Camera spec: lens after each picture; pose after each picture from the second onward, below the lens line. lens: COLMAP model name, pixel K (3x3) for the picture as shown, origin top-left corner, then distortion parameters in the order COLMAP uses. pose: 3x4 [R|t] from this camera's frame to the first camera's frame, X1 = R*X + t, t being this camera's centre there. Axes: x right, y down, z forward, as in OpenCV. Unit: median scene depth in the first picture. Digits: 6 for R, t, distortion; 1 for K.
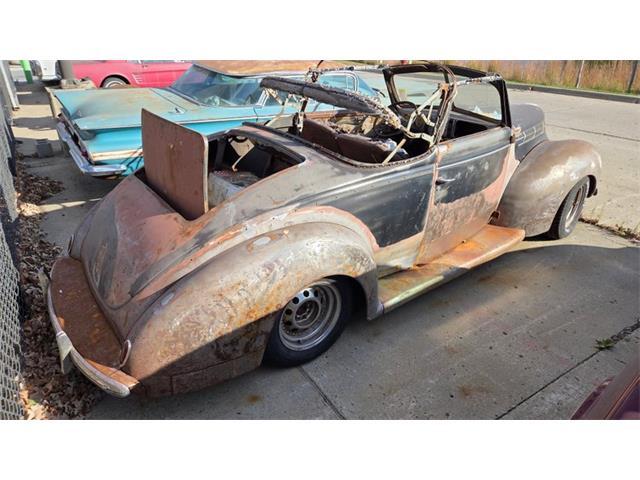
lens RADIAL K [[418.2, 0, 318.8], [0, 418.2, 241.4], [0, 0, 1]] dist [0.064017, -0.063051]
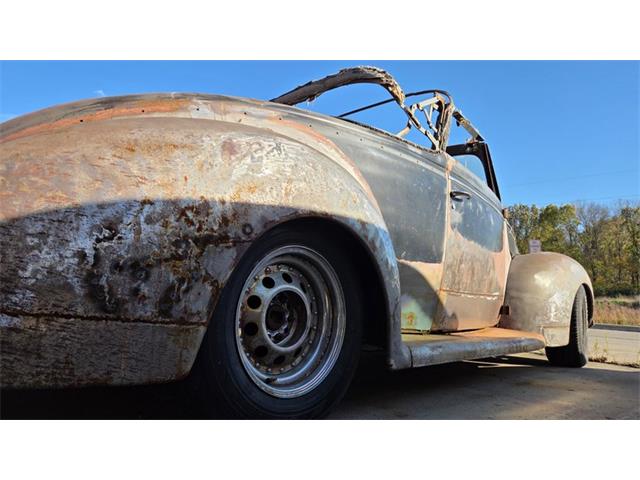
lens RADIAL K [[422.6, 0, 305.7], [0, 422.6, 240.0], [0, 0, 1]] dist [0.064546, -0.065336]
pose [[0.988342, 0.064636, 0.137852, -0.066471], [0.022702, 0.832728, -0.553217, 0.302571], [-0.150551, 0.549897, 0.821552, 0.410207]]
